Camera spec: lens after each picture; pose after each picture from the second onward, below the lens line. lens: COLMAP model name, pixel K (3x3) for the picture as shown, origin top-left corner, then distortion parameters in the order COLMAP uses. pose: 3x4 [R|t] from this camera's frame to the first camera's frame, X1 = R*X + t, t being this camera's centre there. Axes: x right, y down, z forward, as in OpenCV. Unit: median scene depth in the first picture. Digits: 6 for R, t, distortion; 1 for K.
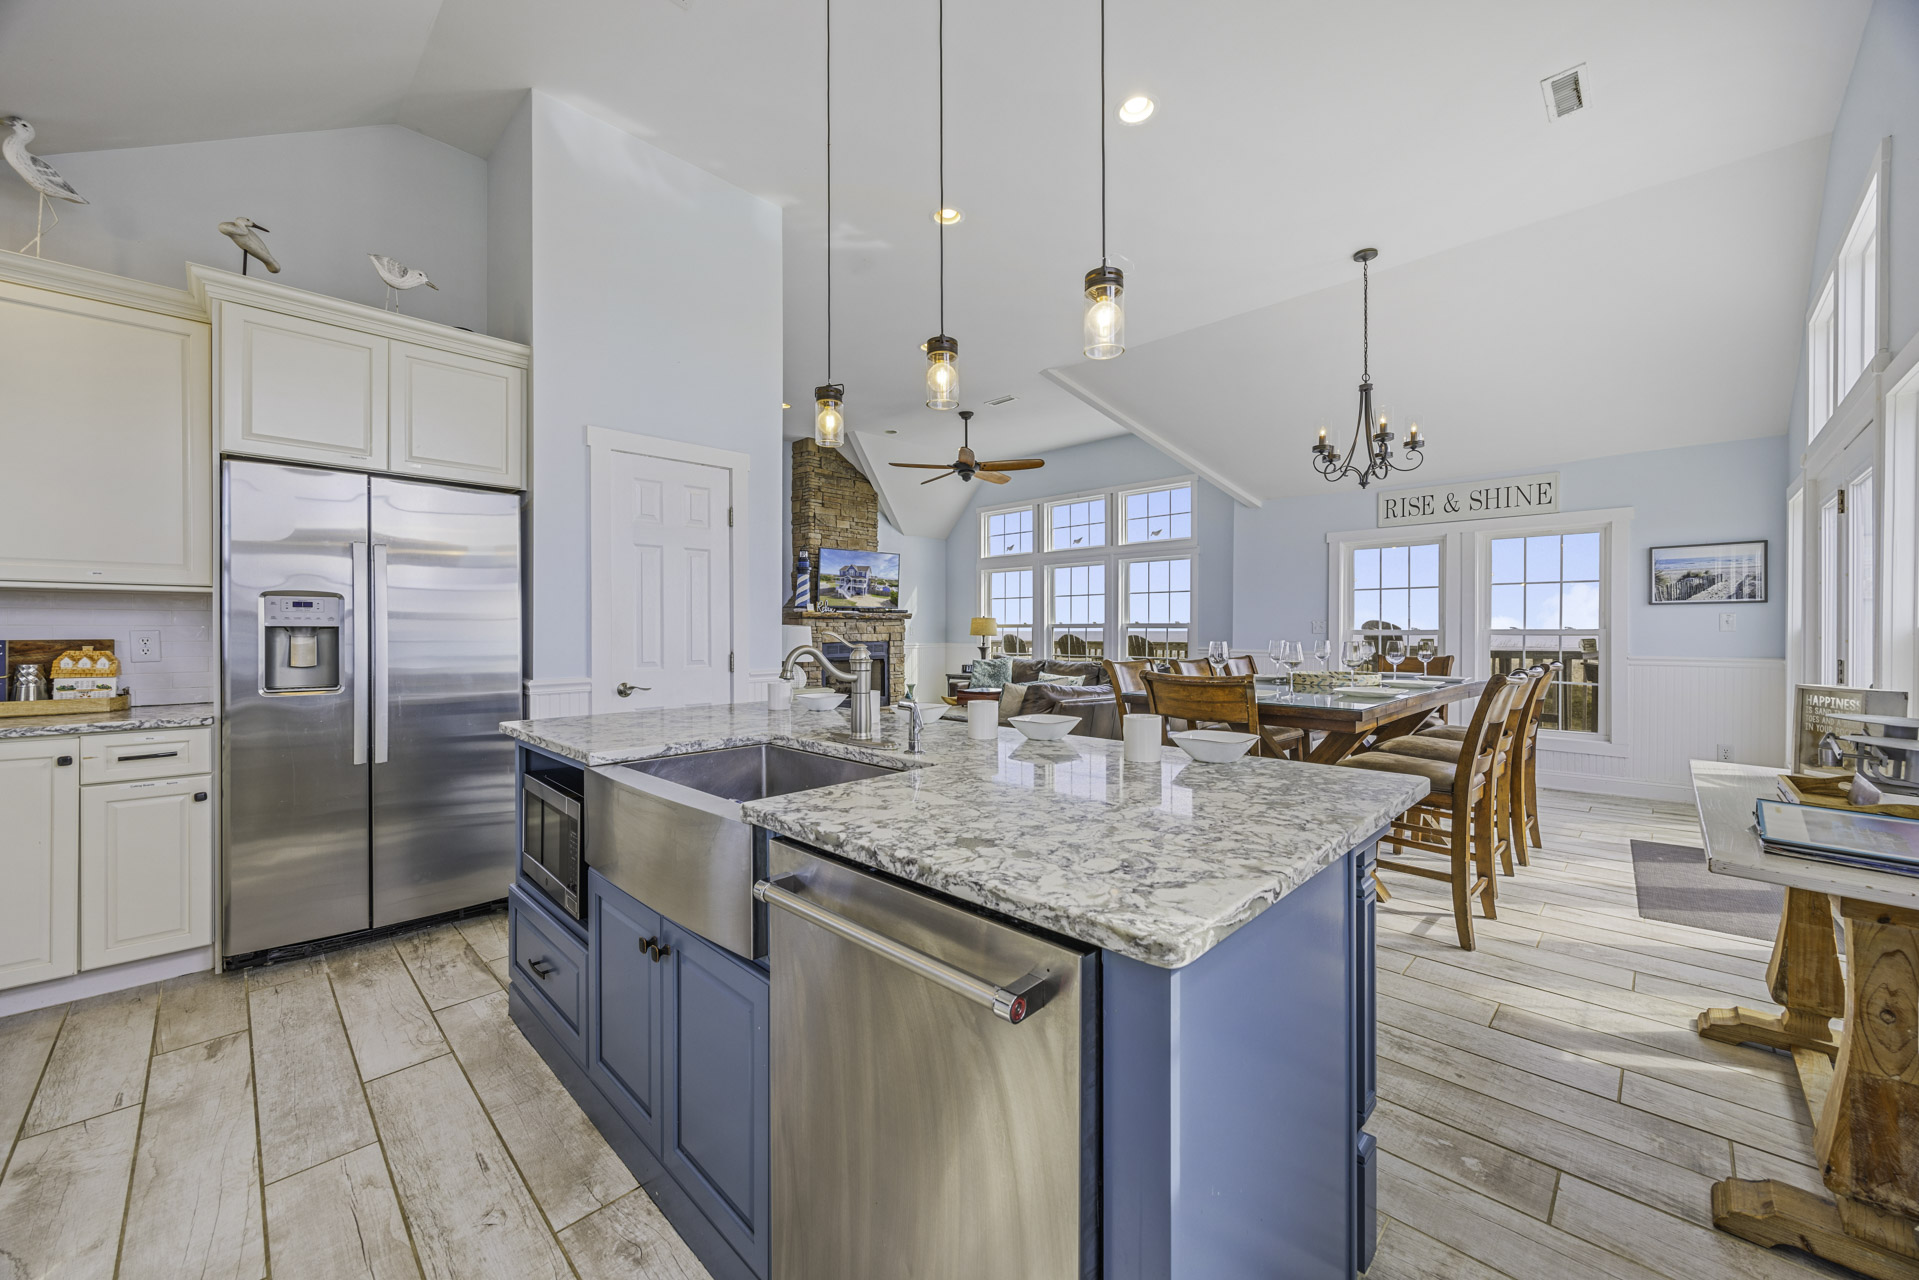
lens RADIAL K [[740.0, 0, 959.5], [0, 740.0, 640.0], [0, 0, 1]] dist [-0.000096, 0.000217]
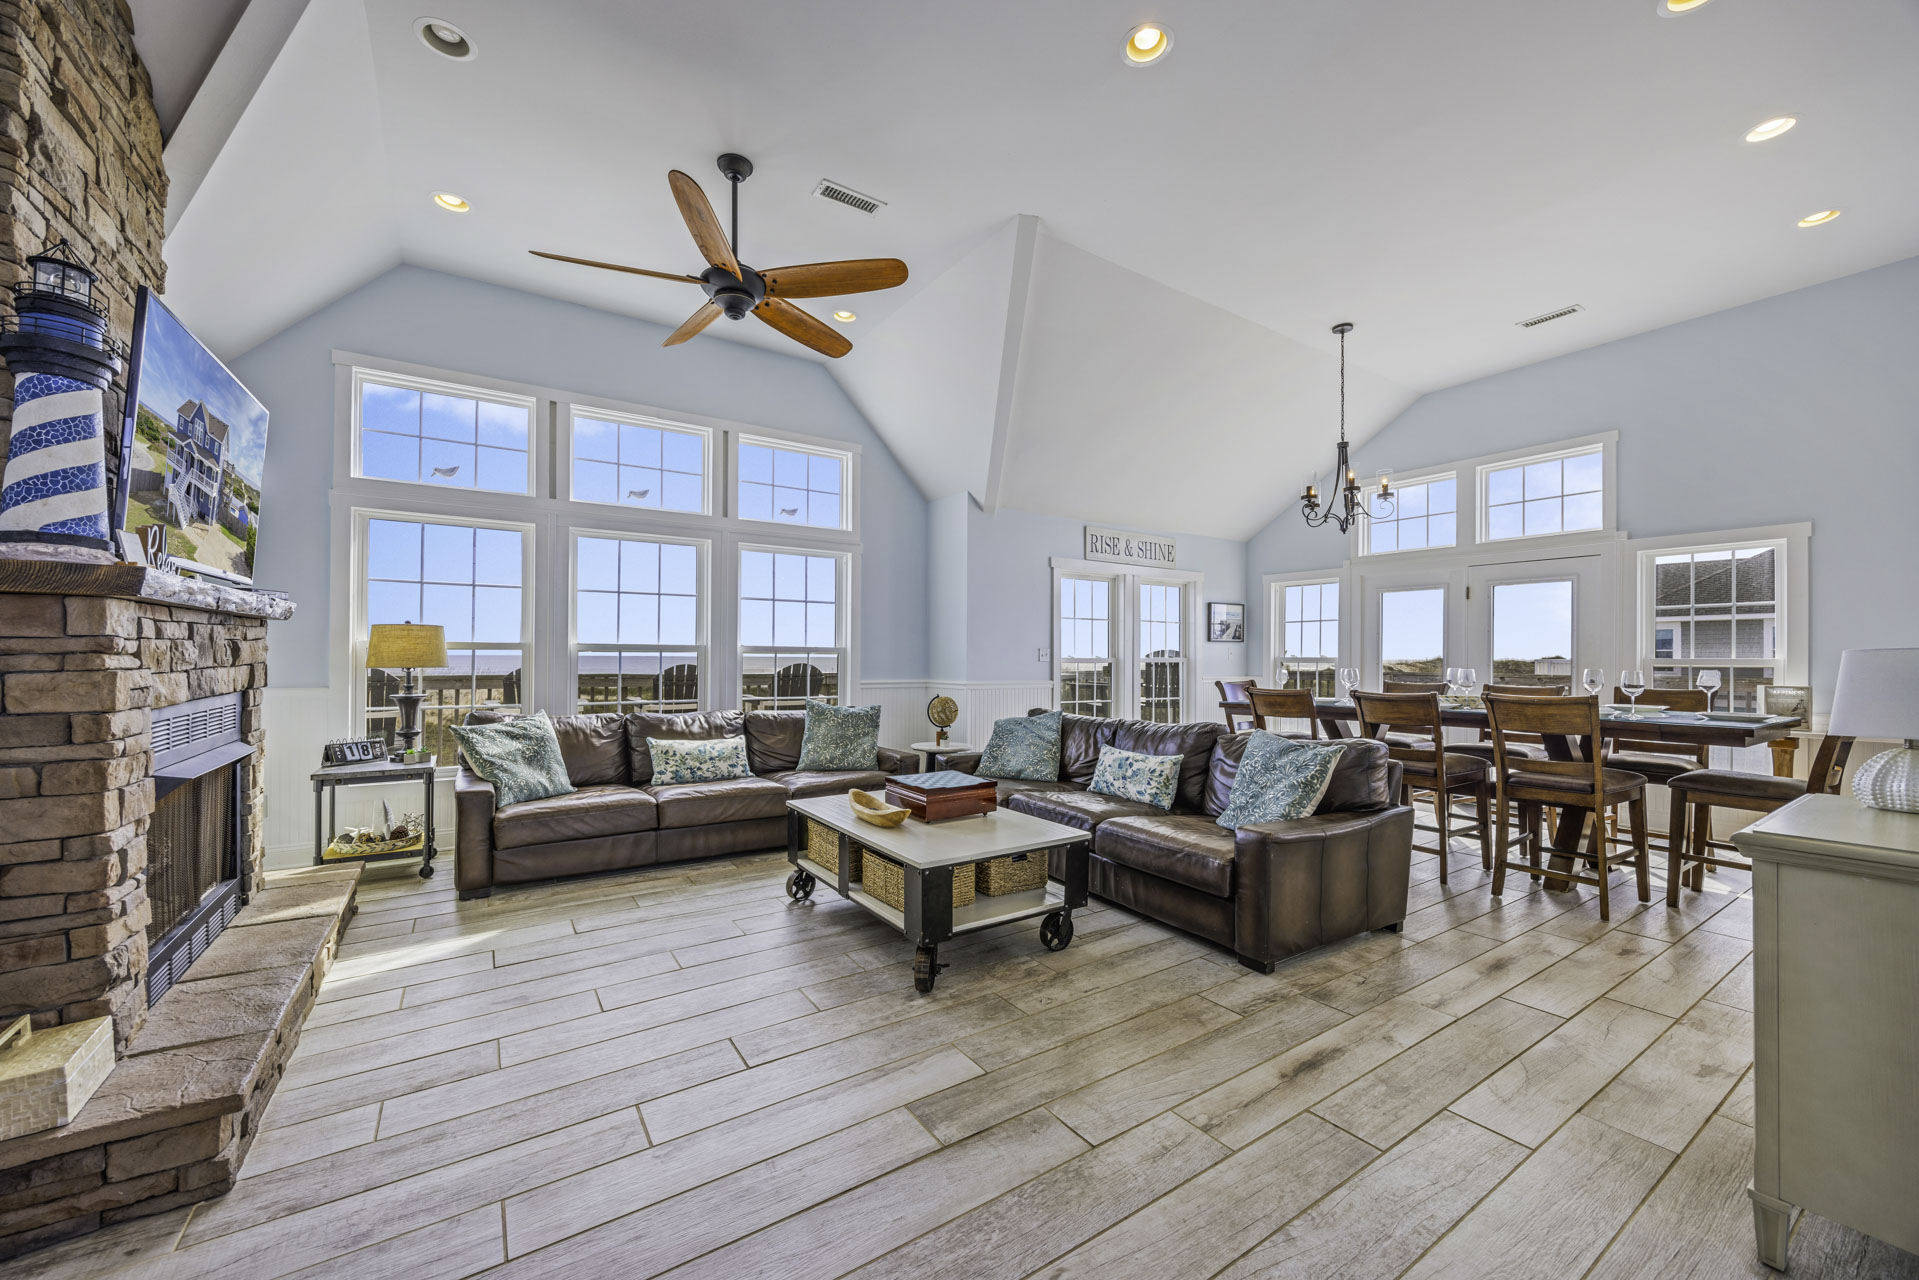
lens RADIAL K [[740.4, 0, 962.2], [0, 740.4, 661.1], [0, 0, 1]] dist [-0.000149, 0.000007]
pose [[0.217895, -0.004140, 0.975963, -0.384443], [0.007018, 0.999972, 0.002675, -0.009329], [-0.975947, 0.006267, 0.217918, 0.736479]]
